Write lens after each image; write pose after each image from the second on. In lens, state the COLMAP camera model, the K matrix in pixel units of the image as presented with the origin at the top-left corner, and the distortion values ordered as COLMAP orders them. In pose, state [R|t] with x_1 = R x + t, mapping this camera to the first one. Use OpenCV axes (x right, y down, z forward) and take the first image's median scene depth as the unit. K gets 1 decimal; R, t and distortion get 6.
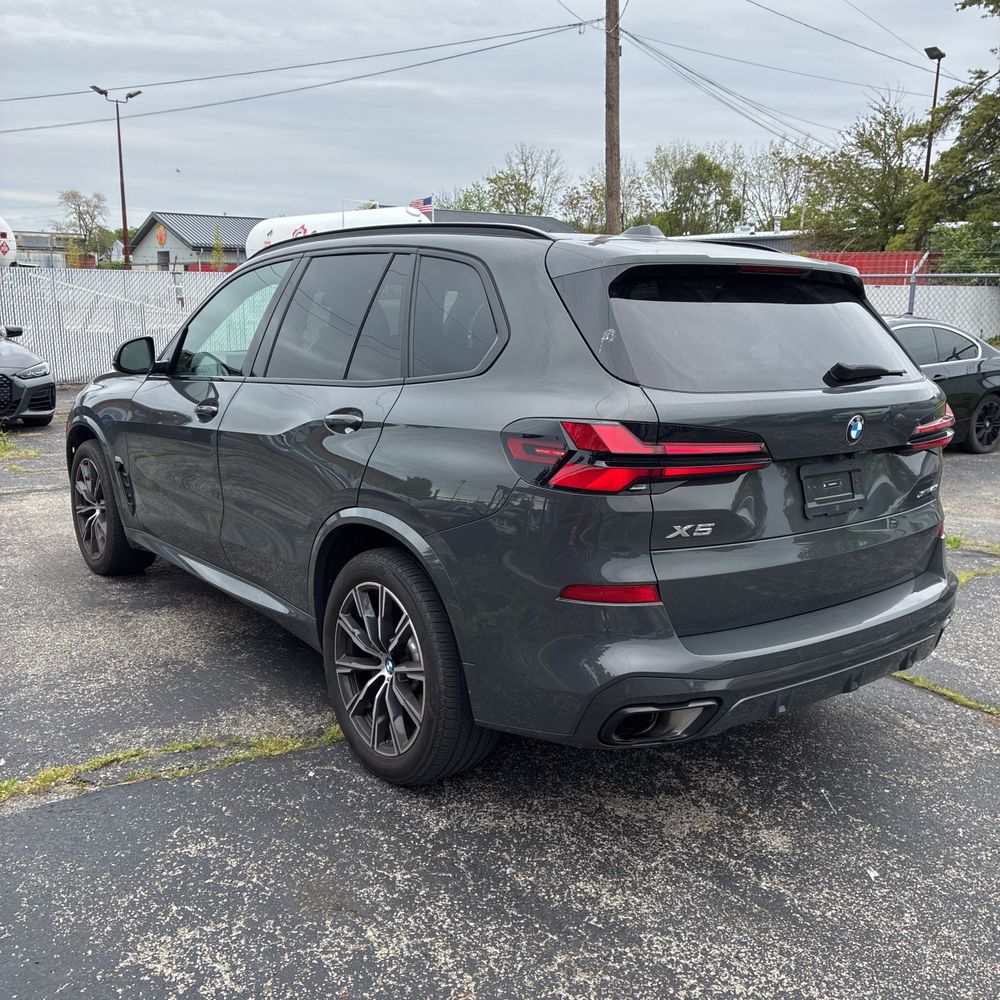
lens RADIAL K [[1016.1, 0, 501.7], [0, 1016.1, 490.2], [0, 0, 1]] dist [0.024906, 0.000000]
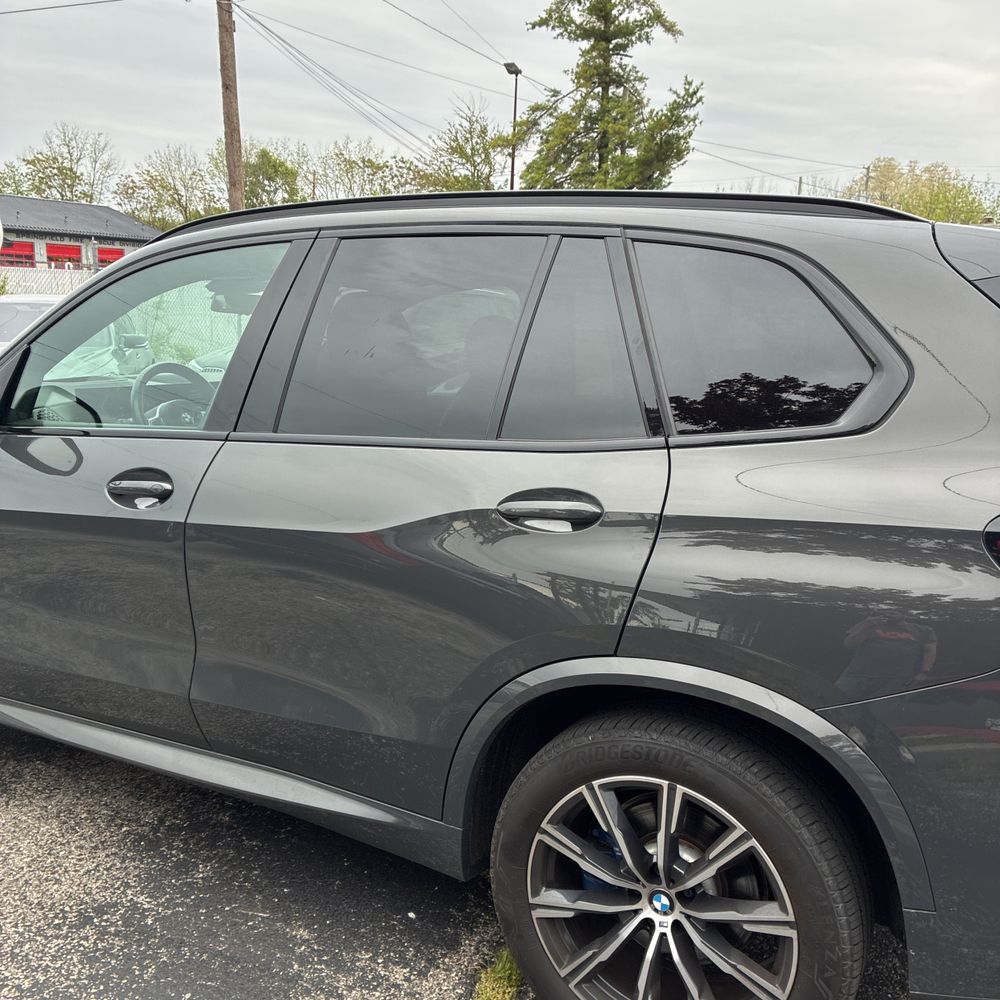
lens RADIAL K [[1016.1, 0, 496.6], [0, 1016.1, 503.7], [0, 0, 1]] dist [0.024906, 0.000000]
pose [[0.916275, -0.068395, 0.394666, -0.048972], [0.063011, 0.997658, 0.026604, -0.010520], [-0.395562, 0.000492, 0.918439, 0.053135]]
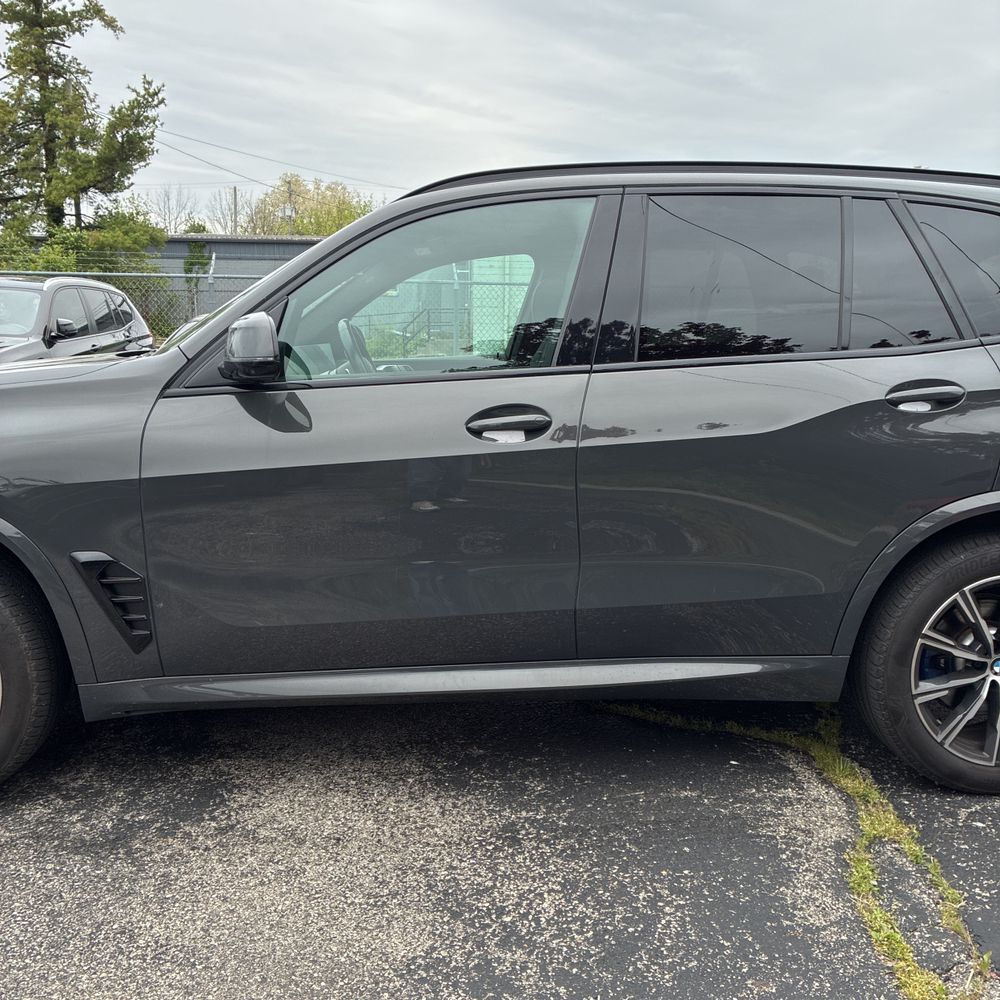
lens RADIAL K [[1016.1, 0, 502.1], [0, 1016.1, 496.6], [0, 0, 1]] dist [0.024906, 0.000000]
pose [[0.566201, -0.147103, 0.811035, -0.119379], [0.153757, 0.985525, 0.071410, -0.011548], [-0.809799, 0.084270, 0.580623, 0.093385]]
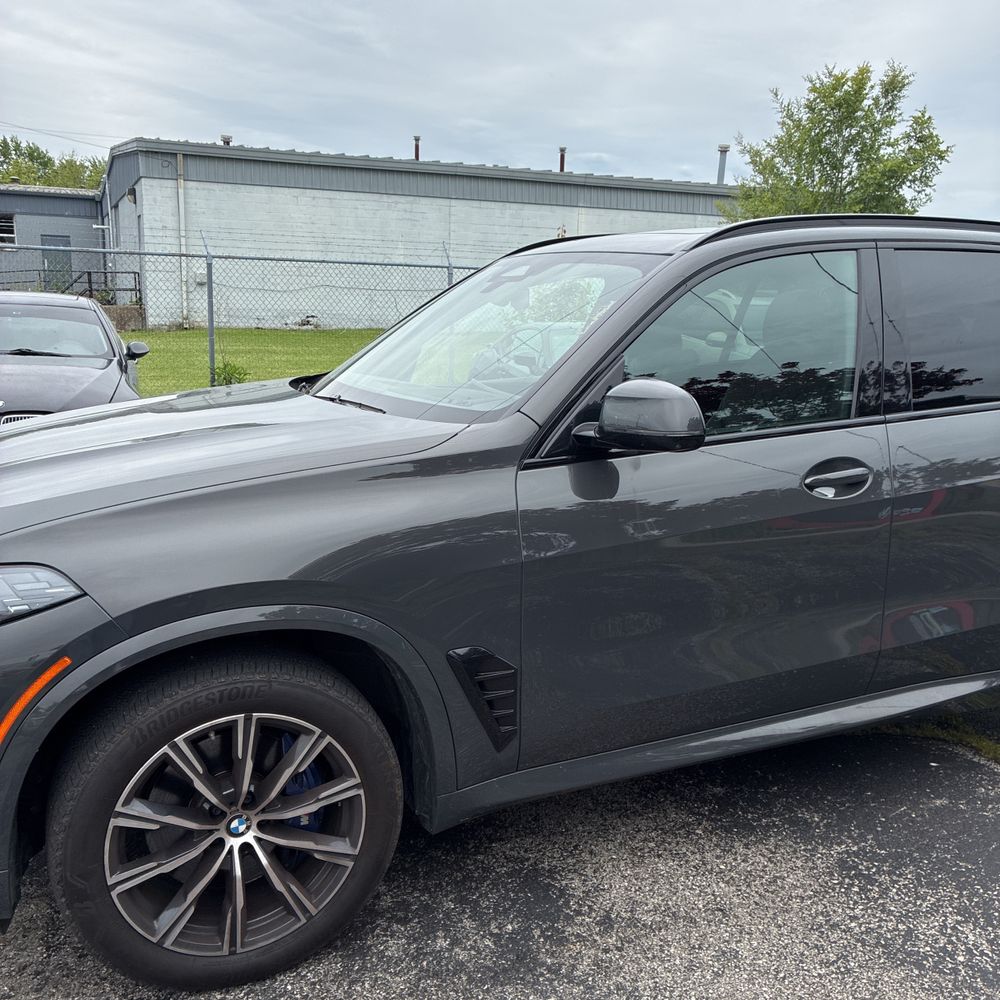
lens RADIAL K [[1016.1, 0, 497.8], [0, 1016.1, 500.0], [0, 0, 1]] dist [0.024906, 0.000000]
pose [[0.229020, -0.205915, 0.951393, -0.141112], [0.161442, 0.971869, 0.171484, -0.030949], [-0.959941, 0.114321, 0.255821, 0.152790]]
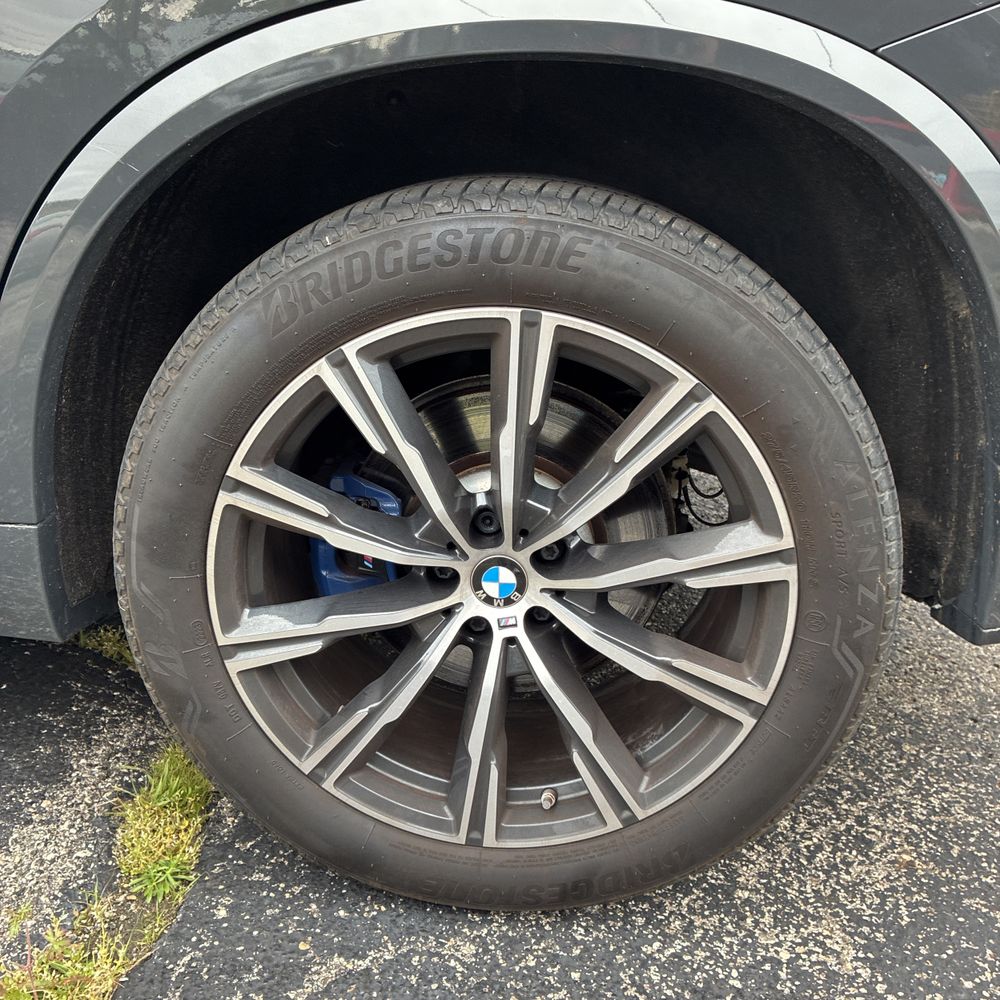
lens RADIAL K [[1016.1, 0, 497.7], [0, 1016.1, 493.2], [0, 0, 1]] dist [0.024906, 0.000000]
pose [[0.666982, -0.260045, 0.698220, -0.035973], [0.115804, 0.961909, 0.247631, 0.008112], [-0.736019, -0.084309, 0.671690, 0.090564]]
